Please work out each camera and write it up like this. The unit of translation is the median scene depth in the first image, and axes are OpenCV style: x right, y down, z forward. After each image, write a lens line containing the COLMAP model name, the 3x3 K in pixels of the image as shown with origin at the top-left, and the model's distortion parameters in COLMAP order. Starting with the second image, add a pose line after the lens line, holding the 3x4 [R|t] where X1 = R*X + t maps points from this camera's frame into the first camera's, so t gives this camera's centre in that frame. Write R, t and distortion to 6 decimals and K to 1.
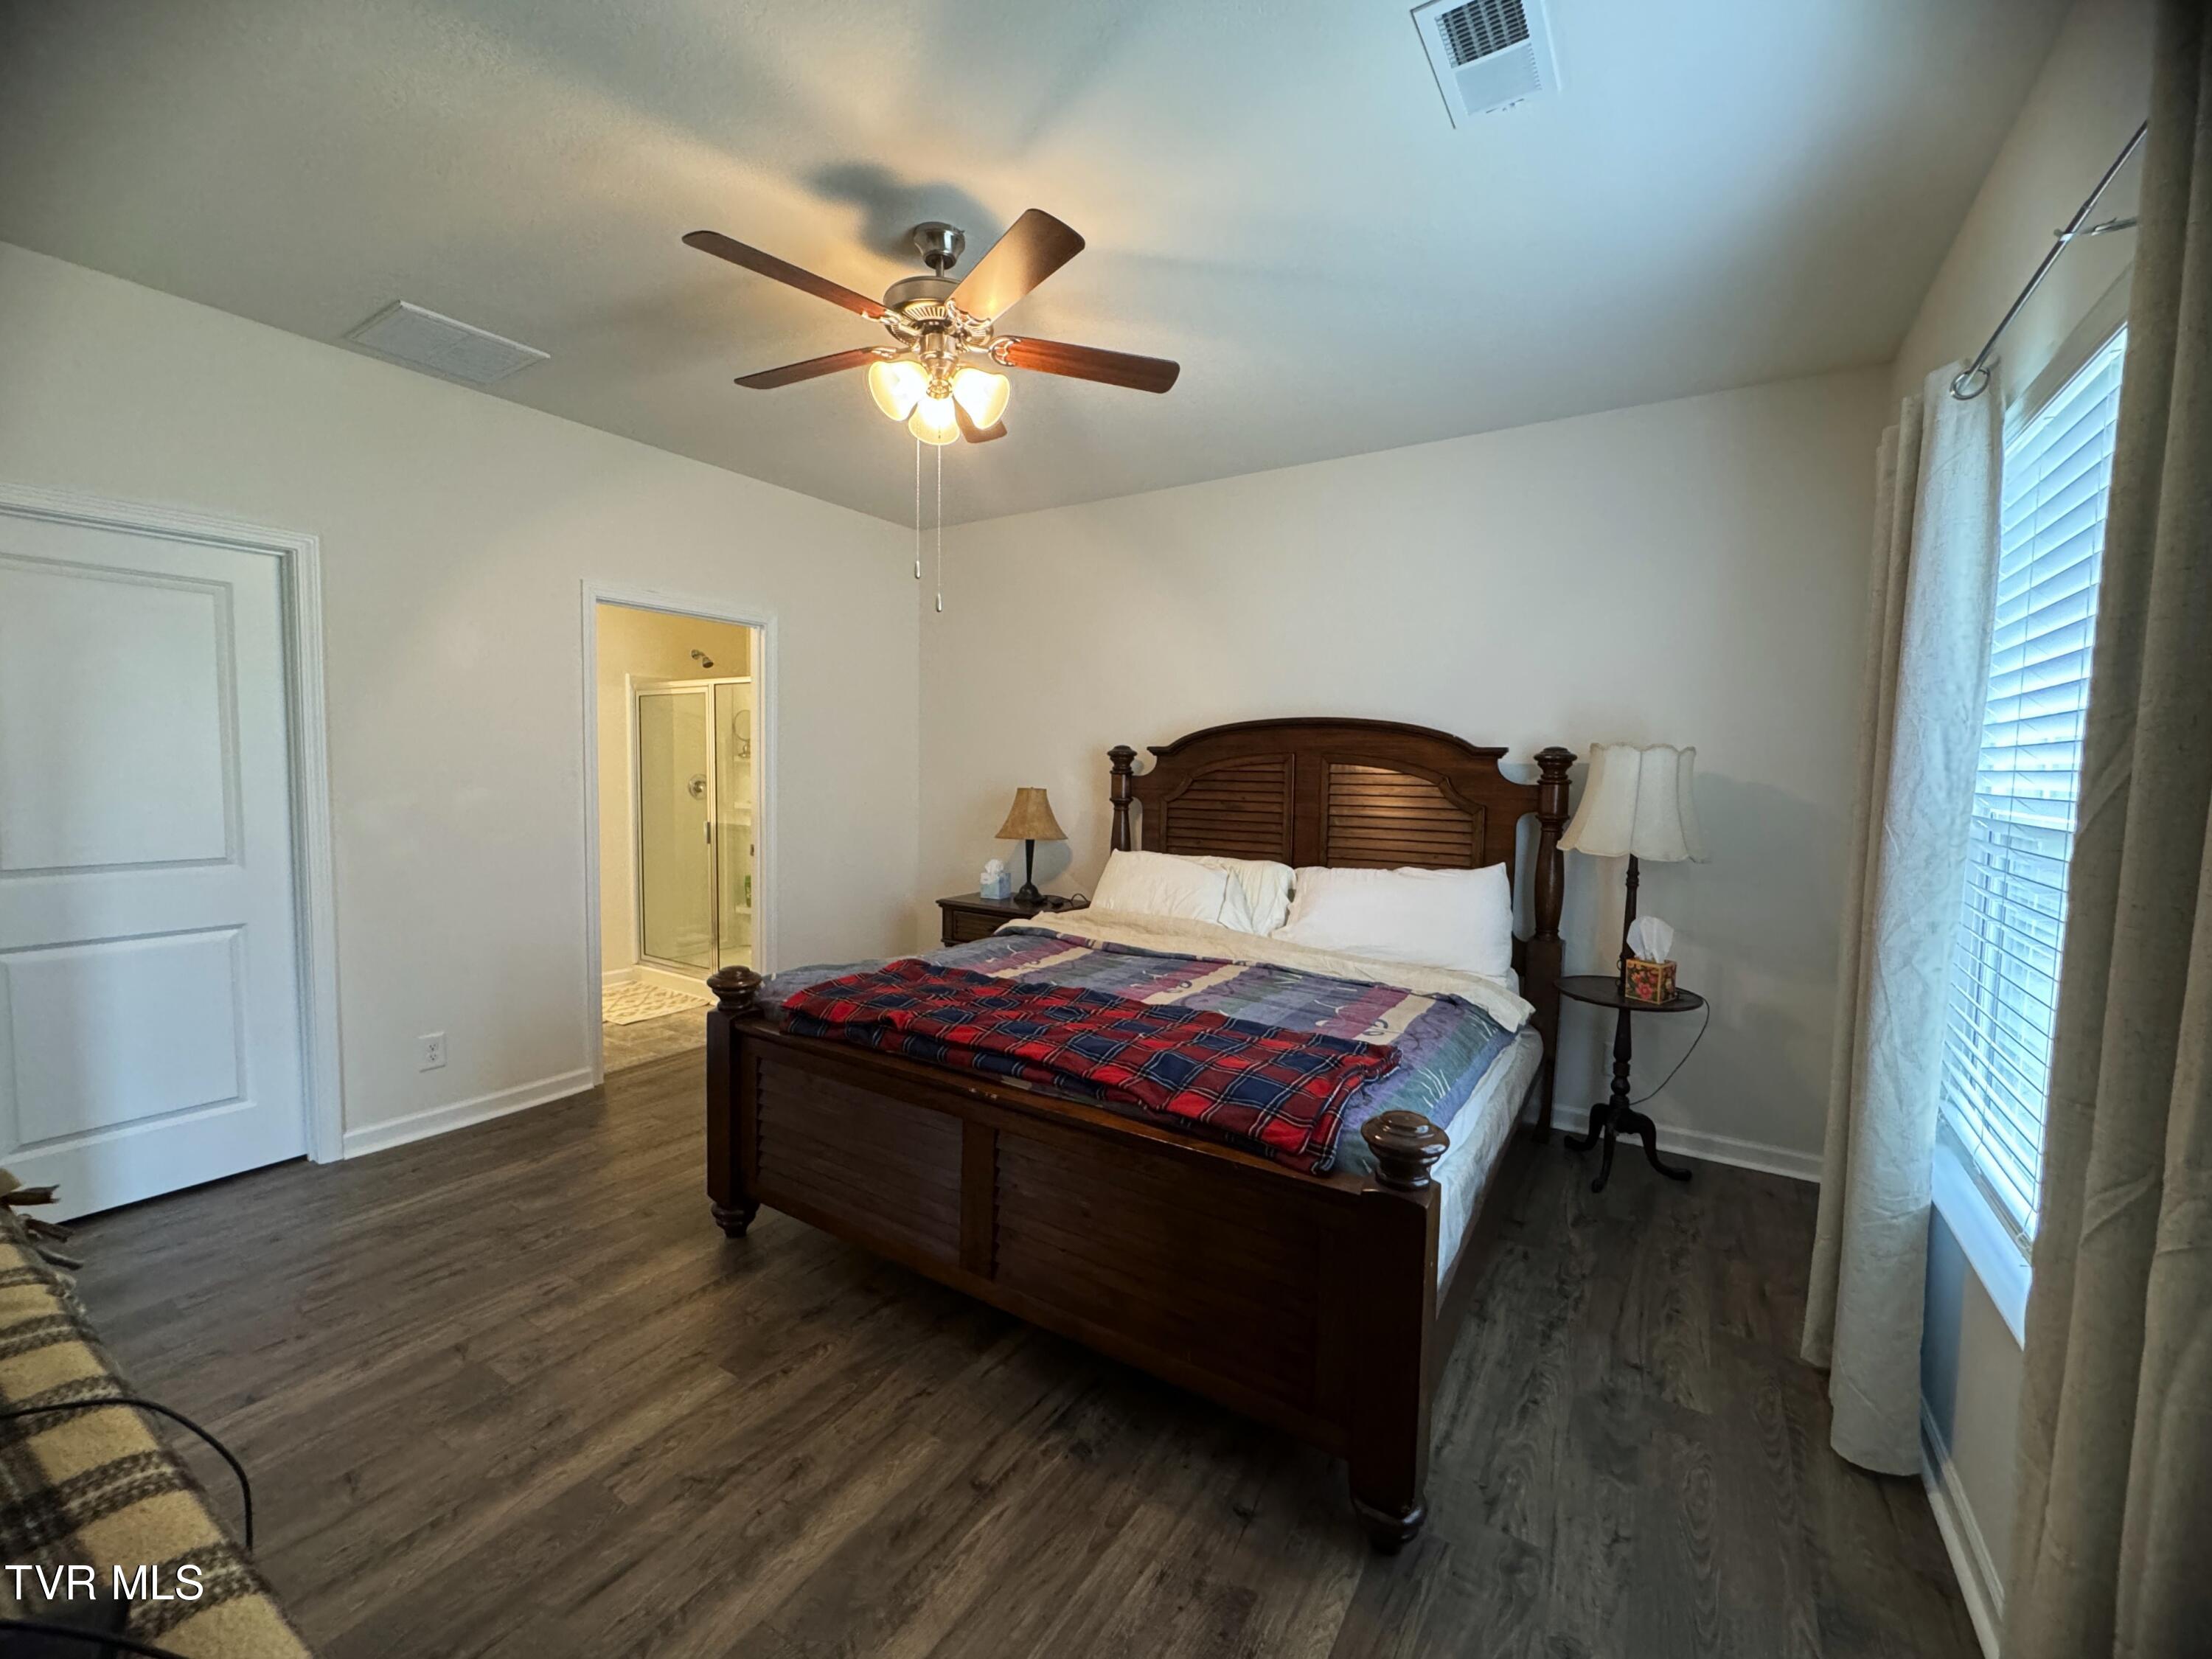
lens RADIAL K [[892.9, 0, 1106.0], [0, 892.9, 829.5], [0, 0, 1]] dist [-0.001263, 0.000124]
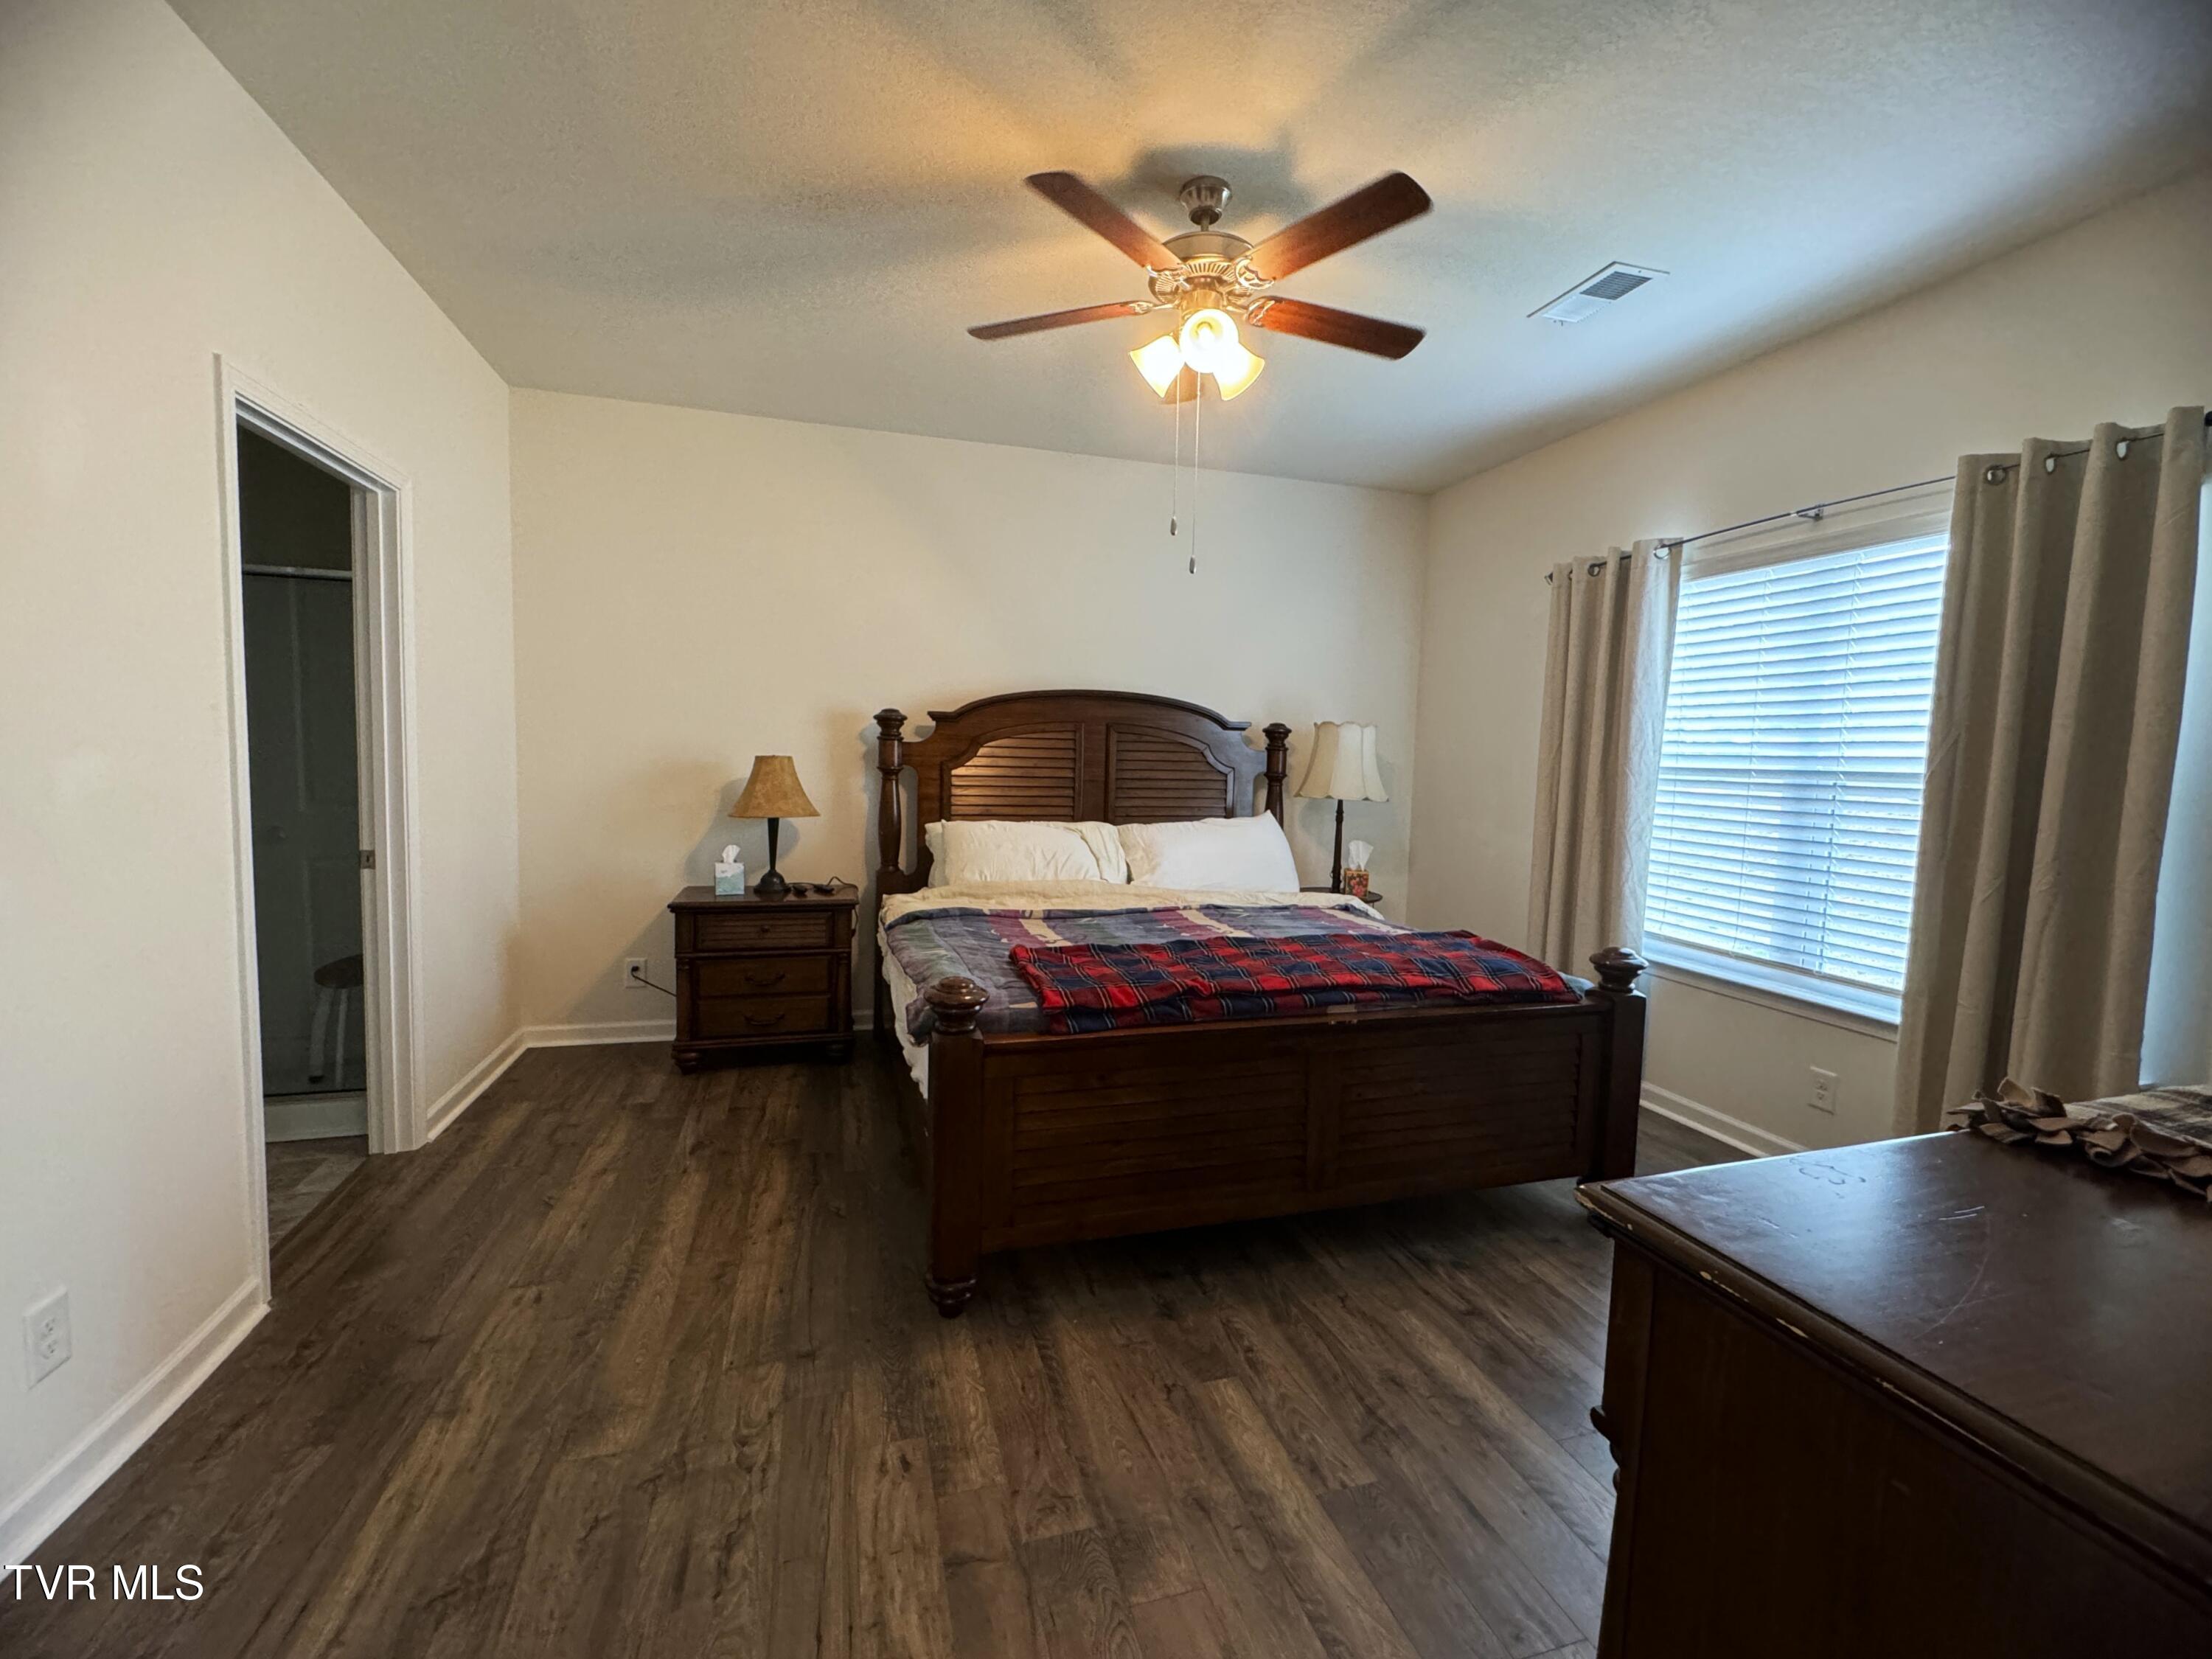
lens RADIAL K [[923.9, 0, 1106.0], [0, 923.9, 829.5], [0, 0, 1]] dist [-0.001935, -0.000160]
pose [[0.654799, -0.063435, 0.753137, -0.827521], [0.041713, 0.997986, 0.047791, -0.010383], [-0.754651, 0.000122, 0.656126, 0.318754]]
